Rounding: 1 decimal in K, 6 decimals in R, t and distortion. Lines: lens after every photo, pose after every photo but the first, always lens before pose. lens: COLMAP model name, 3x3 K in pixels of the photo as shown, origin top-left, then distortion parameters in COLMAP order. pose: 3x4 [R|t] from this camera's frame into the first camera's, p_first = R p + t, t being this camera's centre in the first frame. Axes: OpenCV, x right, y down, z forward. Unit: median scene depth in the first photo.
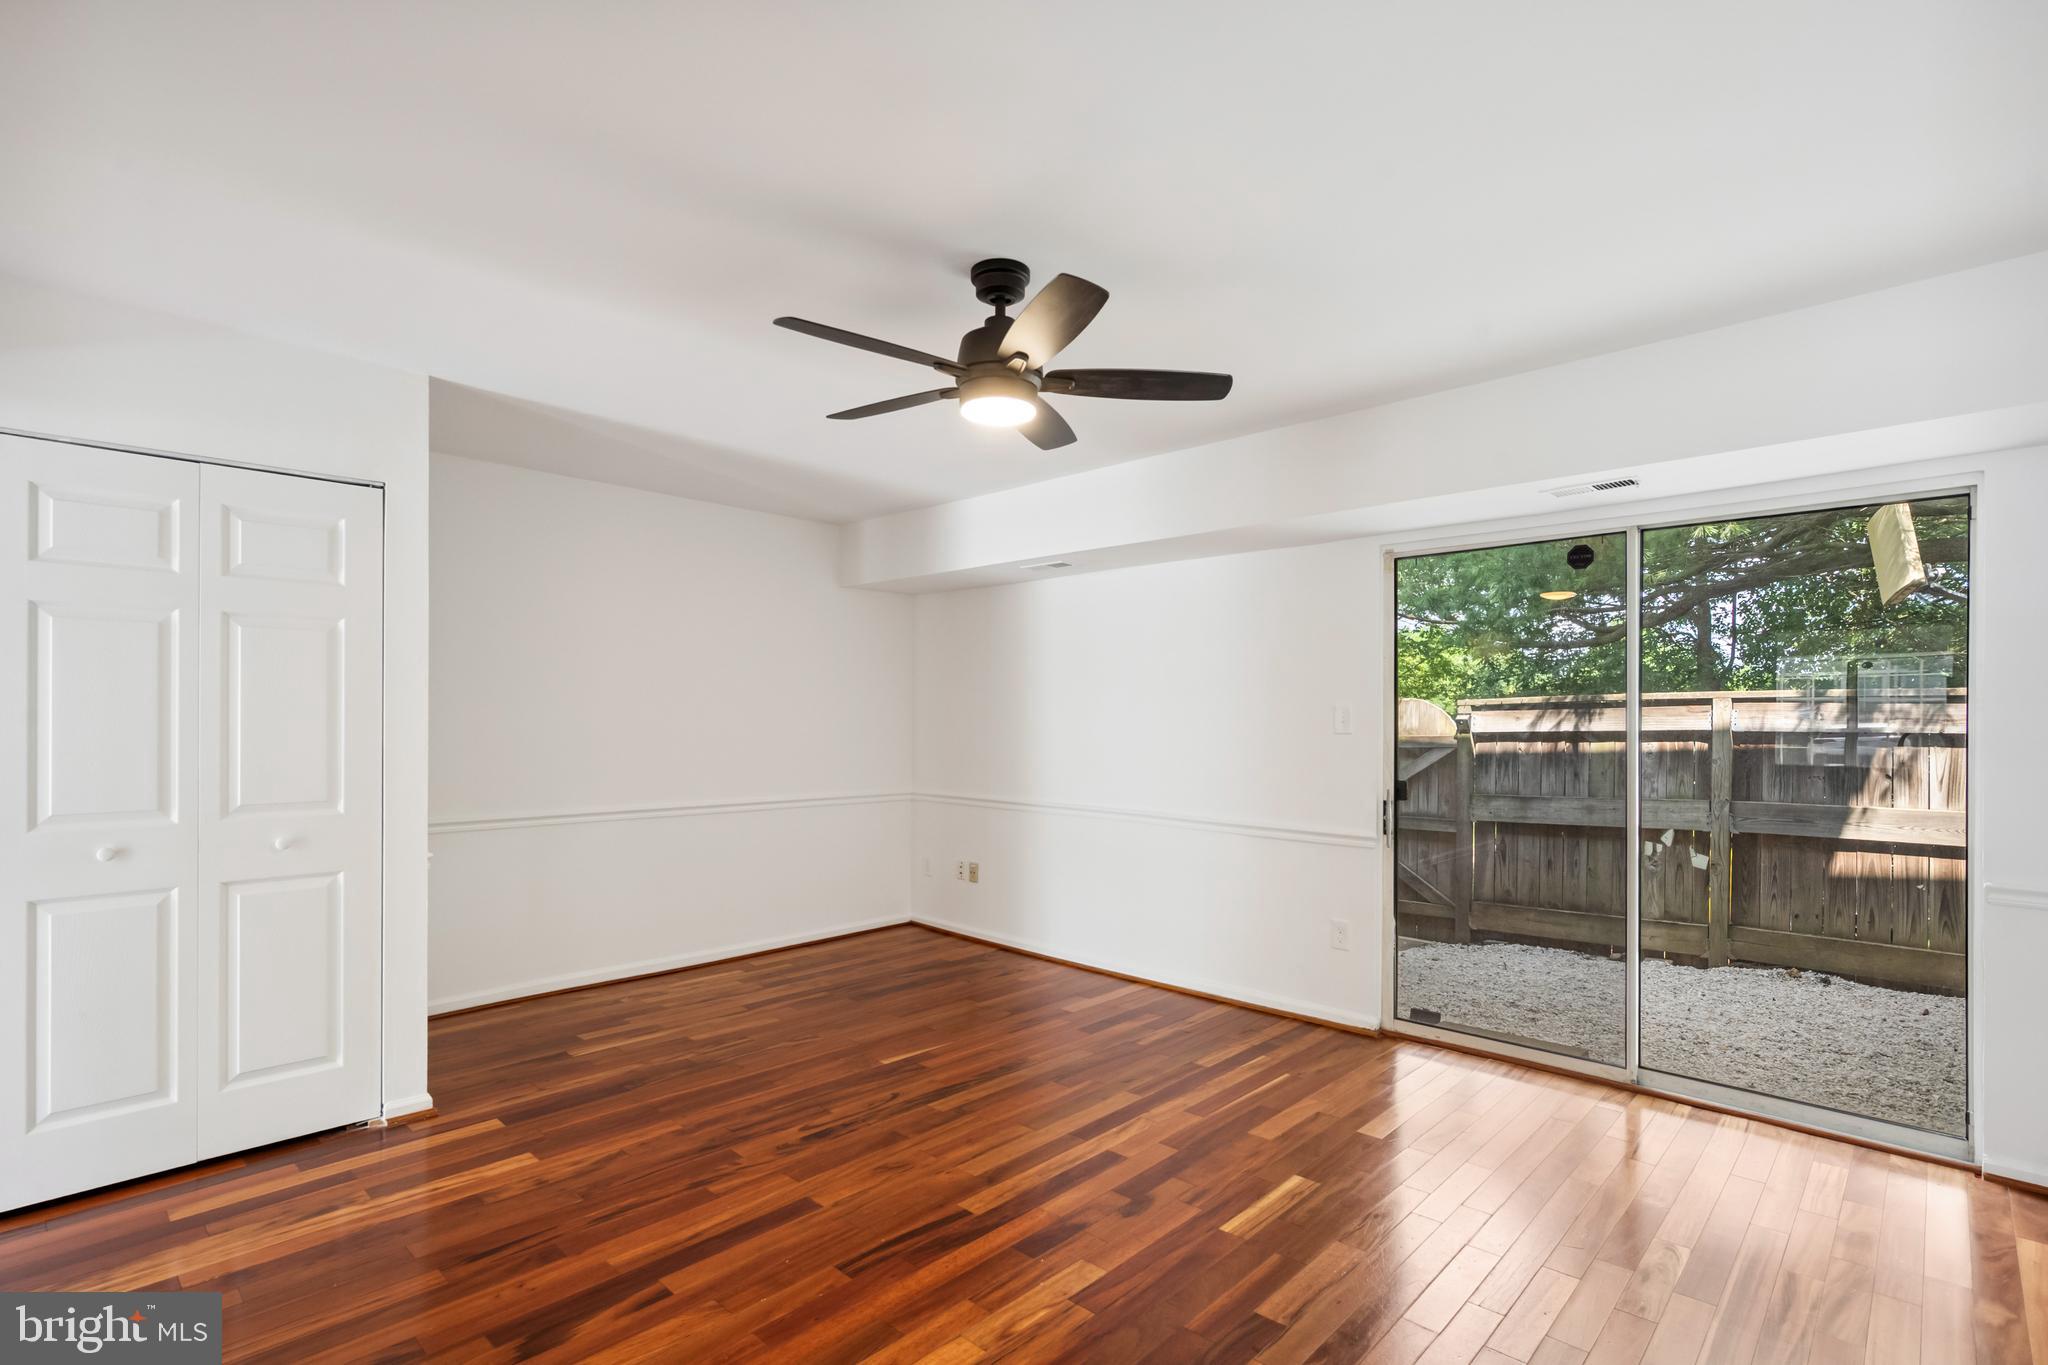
lens RADIAL K [[971.3, 0, 1022.5], [0, 971.3, 720.8], [0, 0, 1]] dist [0.004297, 0.000552]
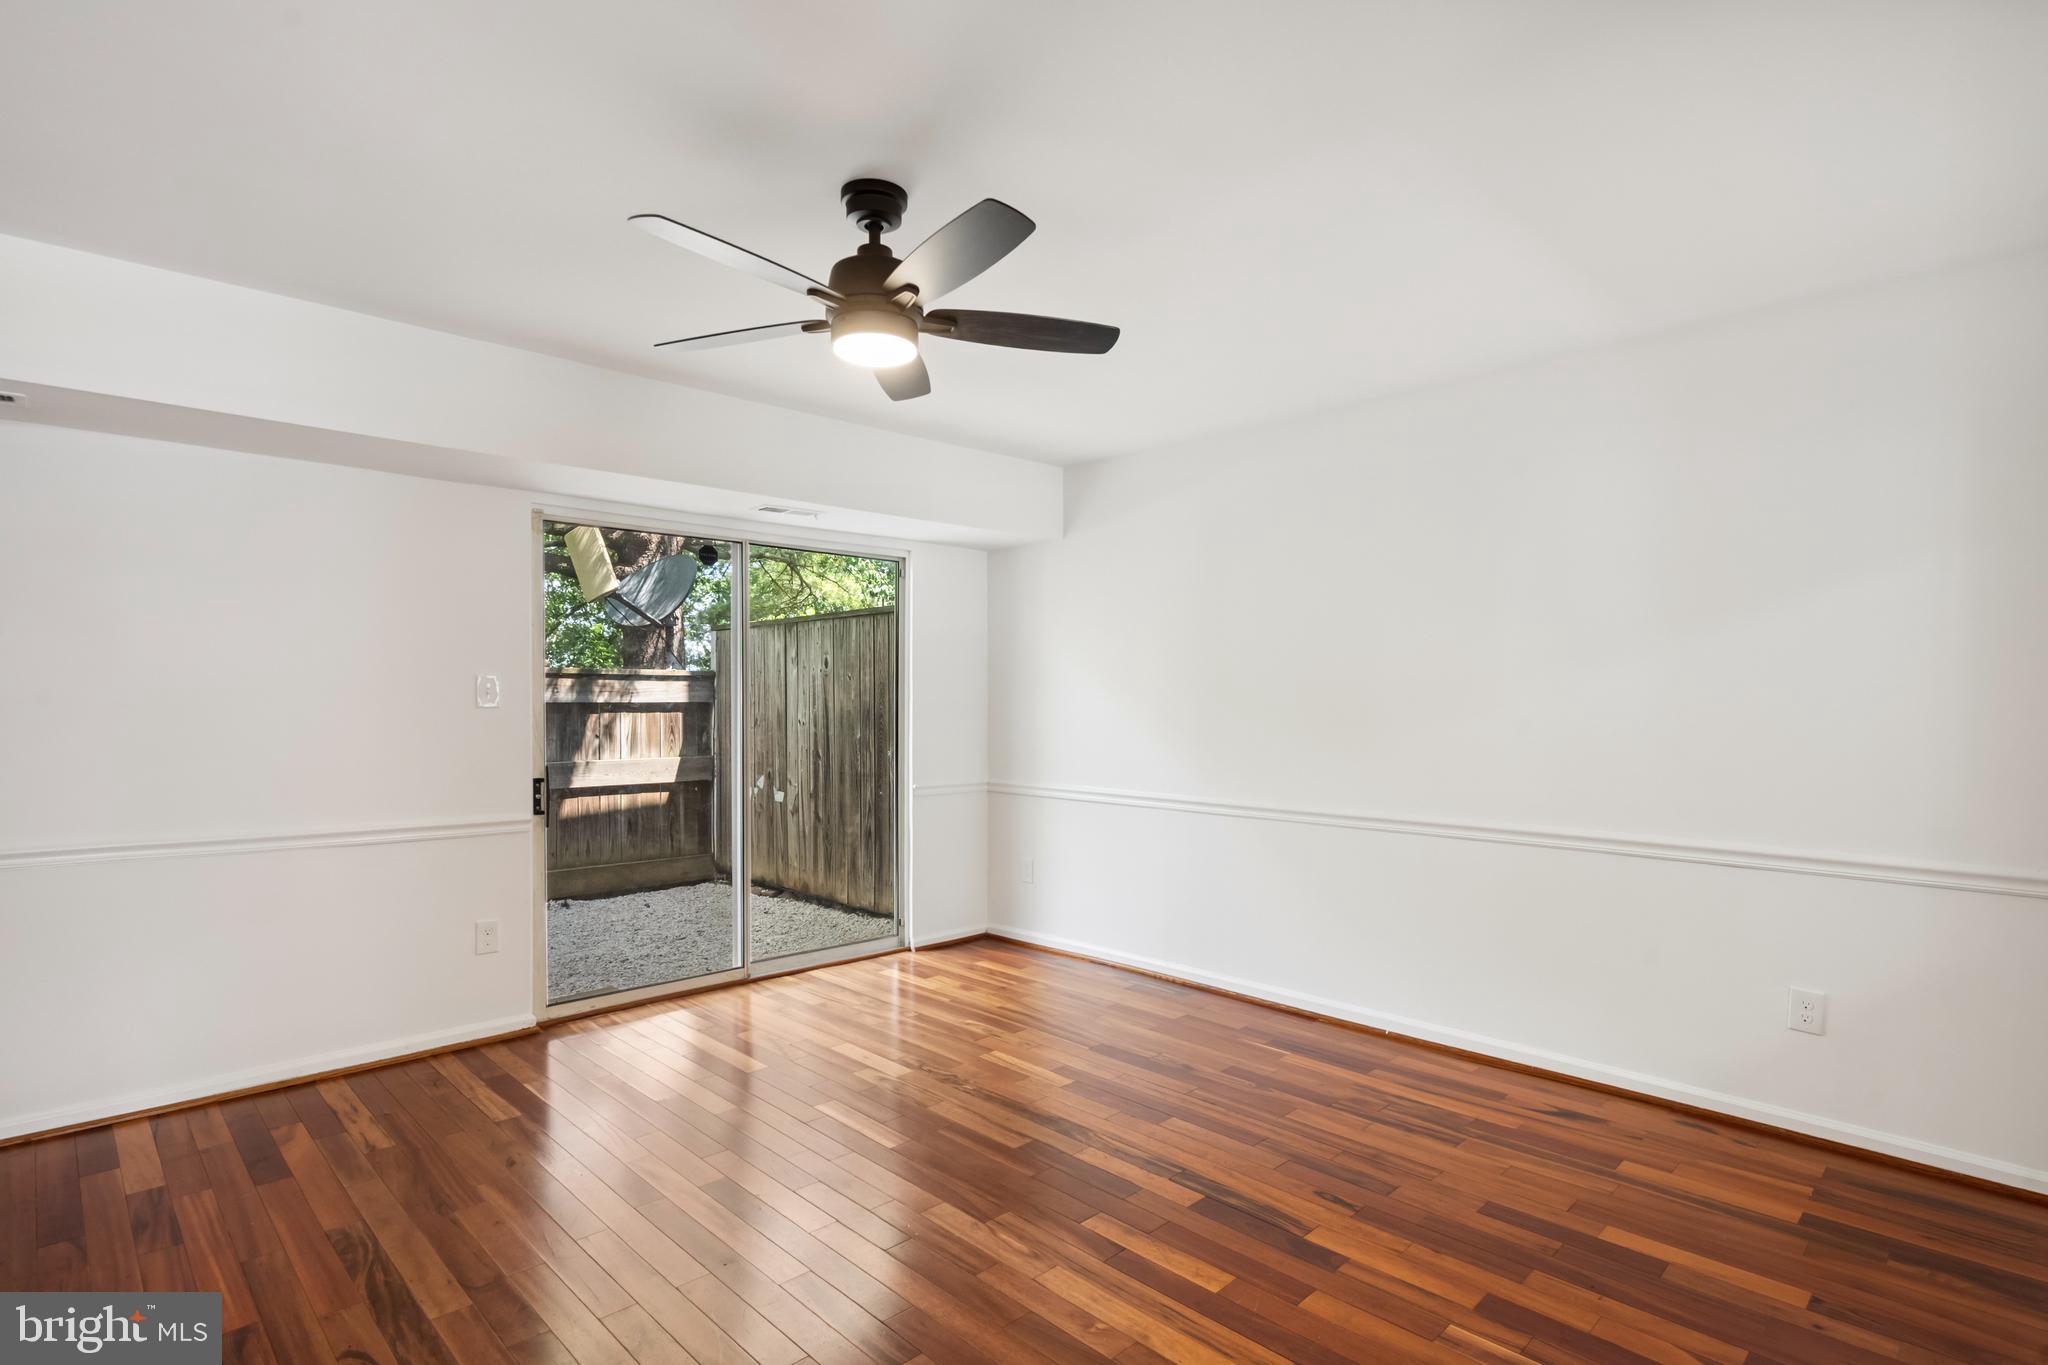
lens RADIAL K [[1025.7, 0, 1024.0], [0, 1025.7, 682.5], [0, 0, 1]] dist [-0.003363, -0.000330]
pose [[0.040309, 0.012179, 0.999113, -0.604266], [-0.001317, 0.999925, -0.012135, 0.002300], [-0.999186, -0.000827, 0.040322, 0.500477]]
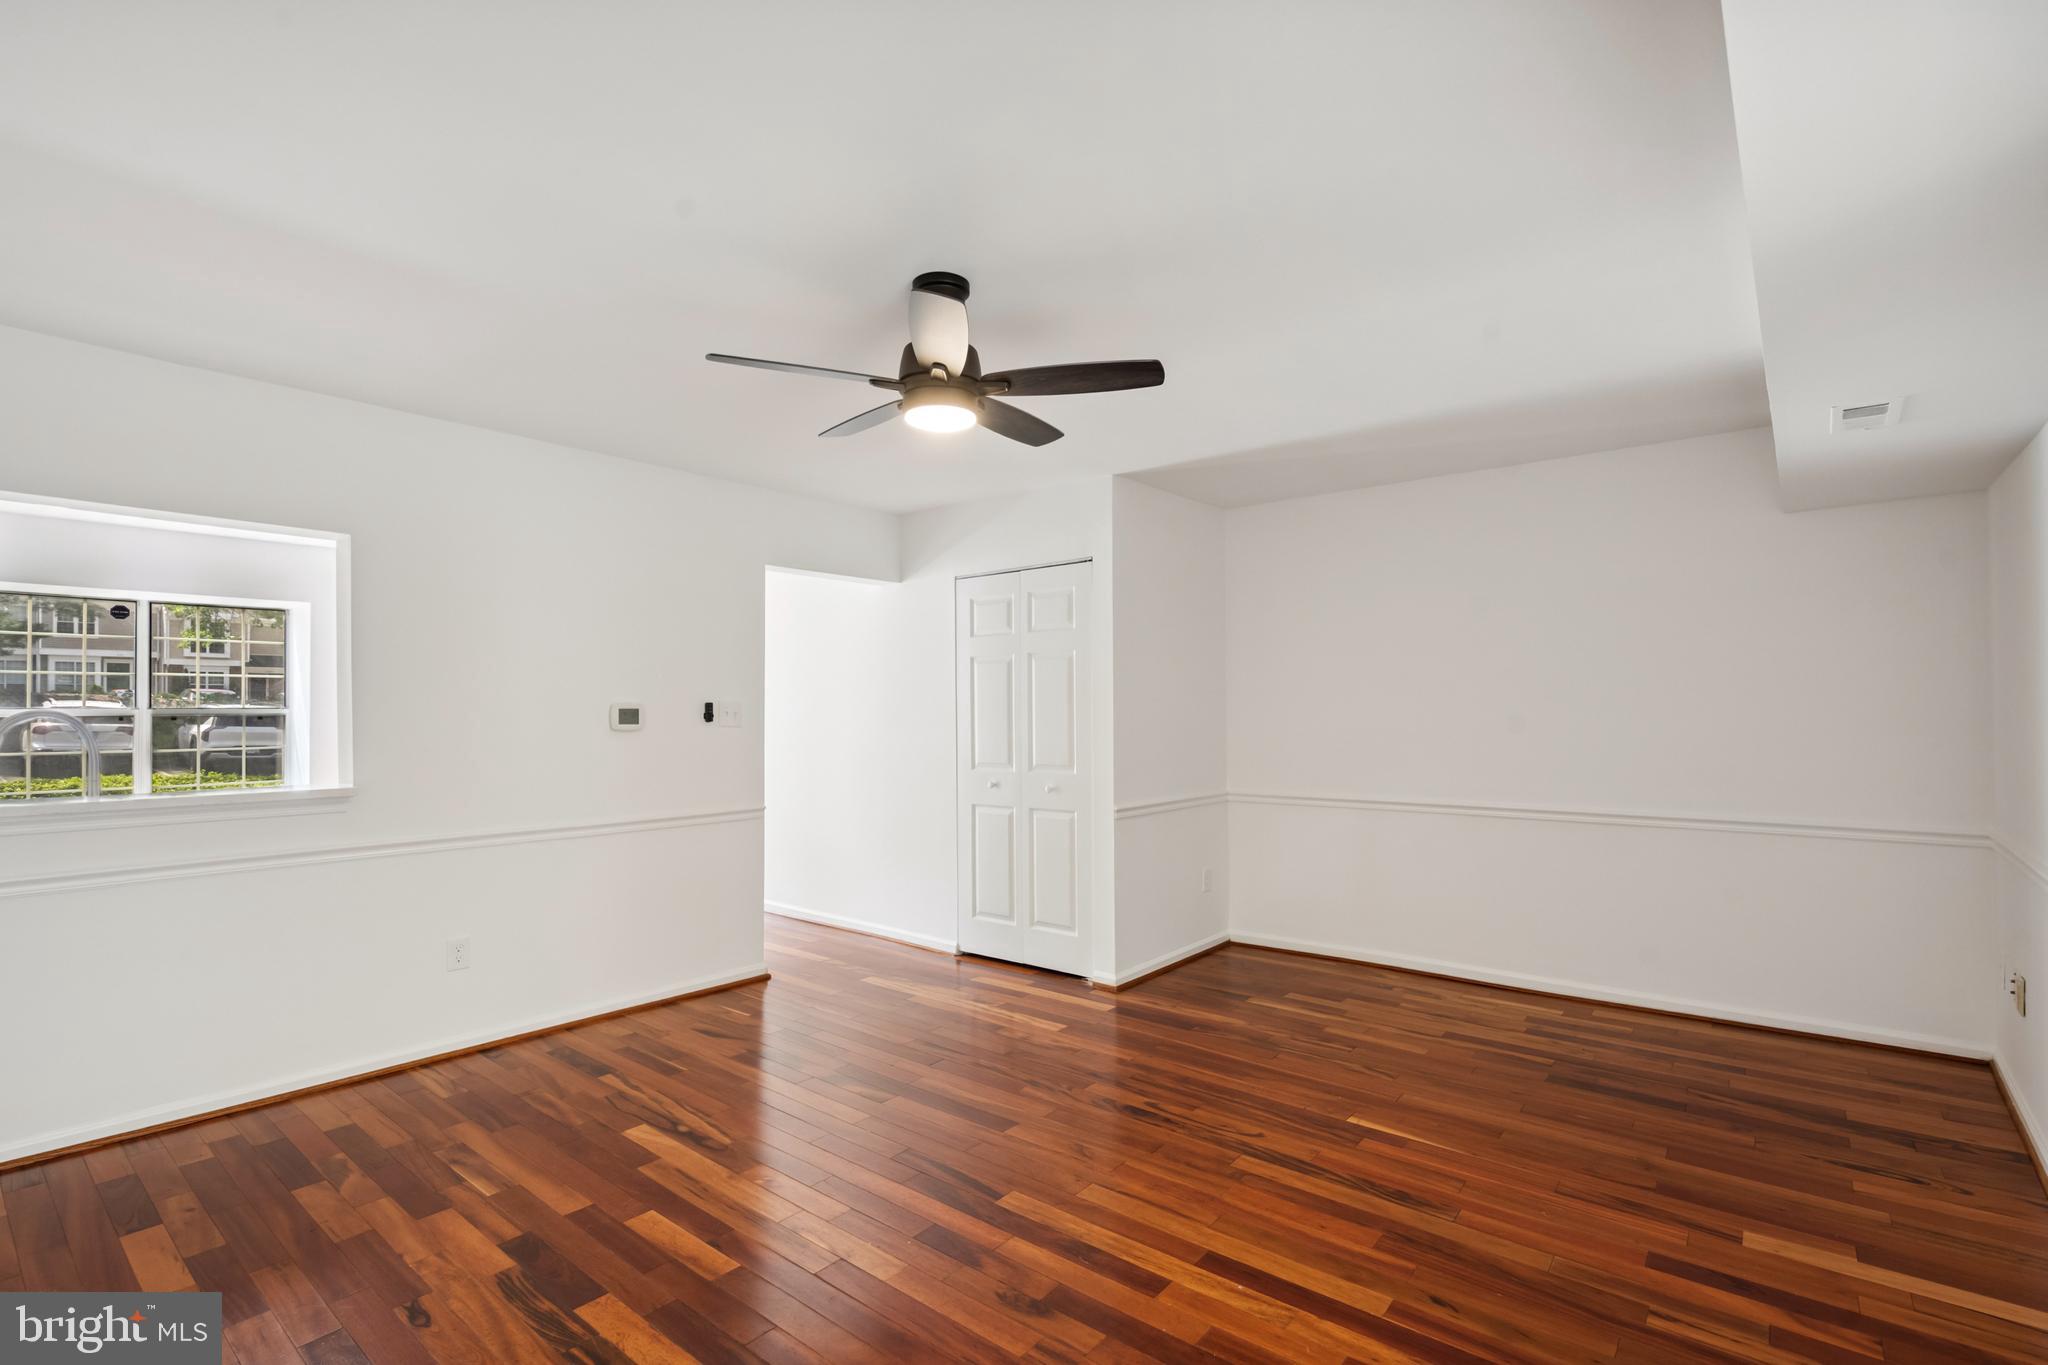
lens RADIAL K [[915.3, 0, 1027.7], [0, 915.3, 707.3], [0, 0, 1]] dist [-0.000571, 0.000099]
pose [[0.084757, -0.012433, -0.996324, 0.585494], [0.005494, 0.999913, -0.012010, 0.003672], [0.996386, -0.004456, 0.084818, 0.615879]]
